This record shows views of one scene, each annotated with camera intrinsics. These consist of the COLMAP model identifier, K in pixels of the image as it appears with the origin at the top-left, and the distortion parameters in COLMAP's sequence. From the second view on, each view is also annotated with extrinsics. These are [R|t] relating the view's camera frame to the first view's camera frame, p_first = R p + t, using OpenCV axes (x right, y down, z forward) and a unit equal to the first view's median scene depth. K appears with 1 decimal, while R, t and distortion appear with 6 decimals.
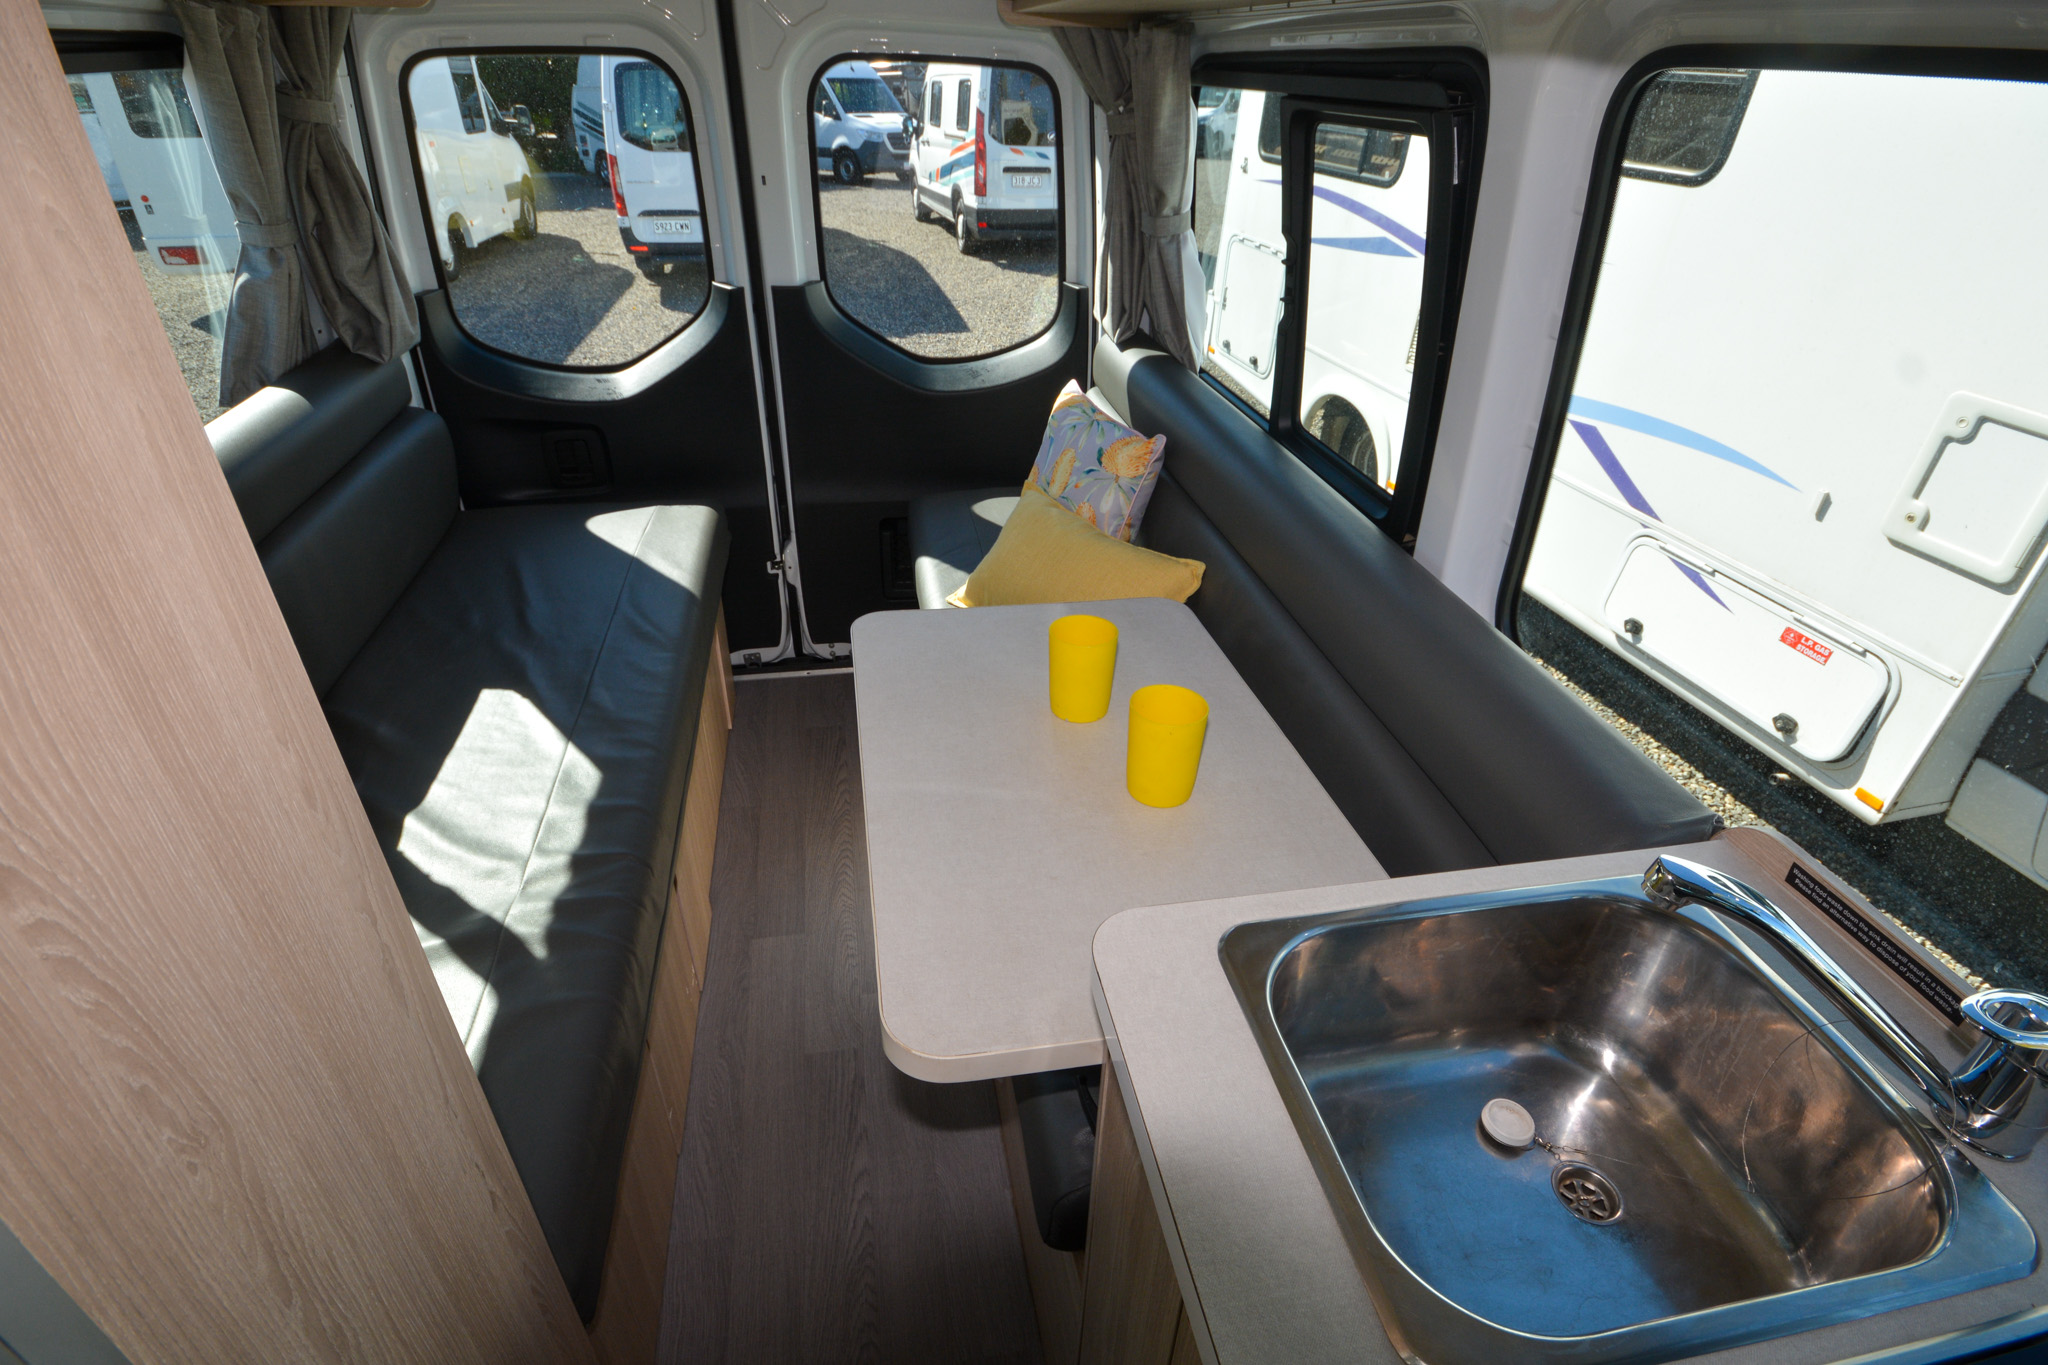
lens RADIAL K [[984.9, 0, 1009.8], [0, 984.9, 675.6], [0, 0, 1]] dist [0.003452, -0.010391]
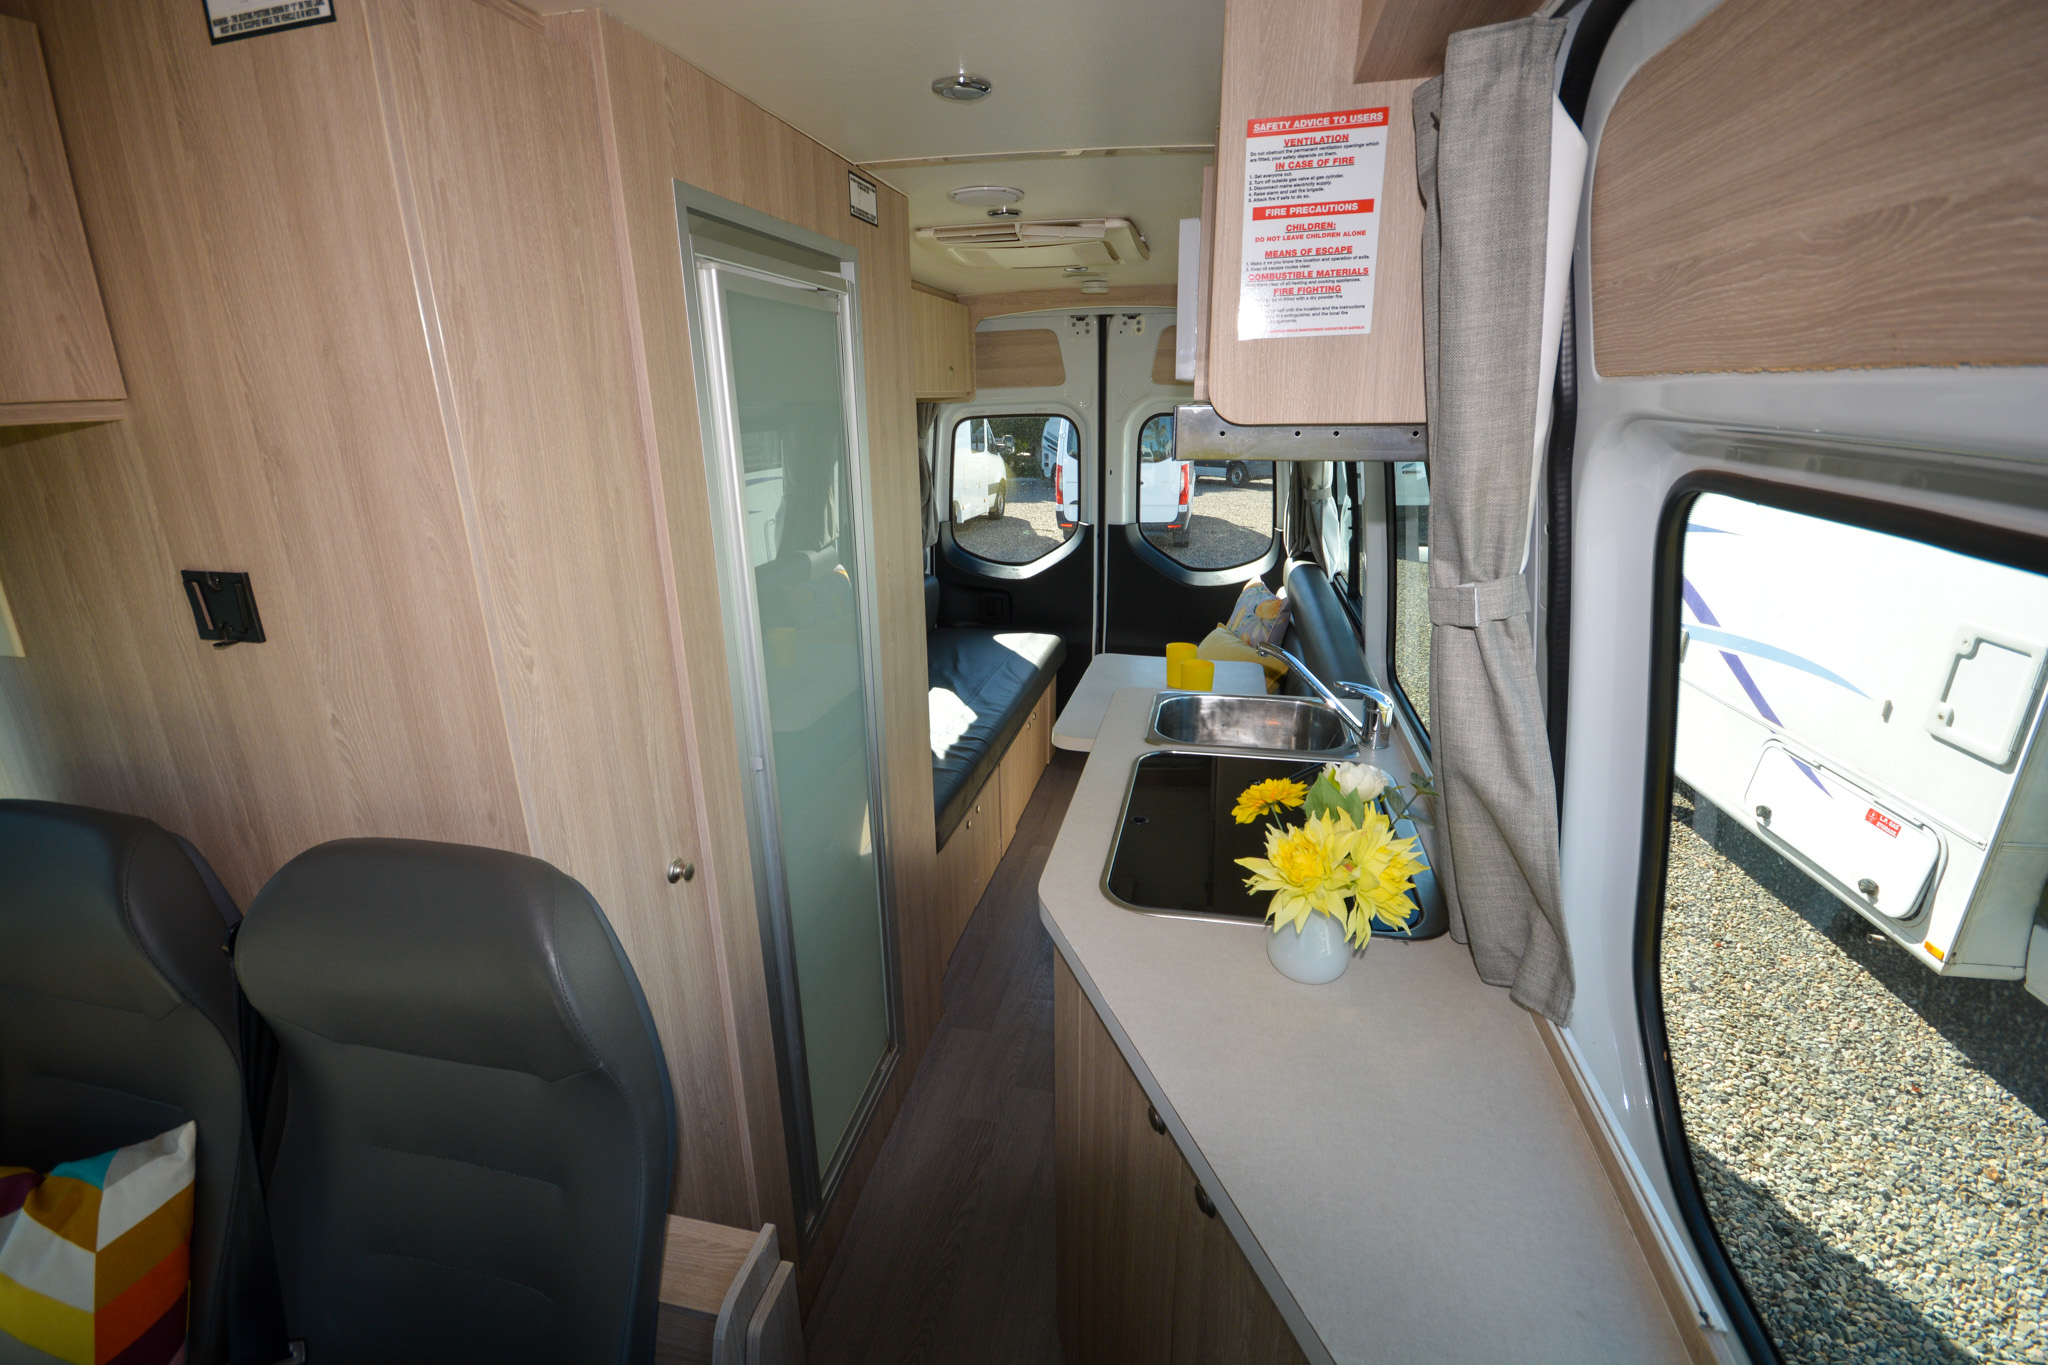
lens RADIAL K [[912.4, 0, 1024.0], [0, 912.4, 682.5], [0, 0, 1]] dist [0.022745, -0.024677]
pose [[0.923760, 0.088039, -0.372715, 0.249571], [-0.179608, 0.959144, -0.218594, 0.264847], [0.338242, 0.268871, 0.901832, -0.475039]]
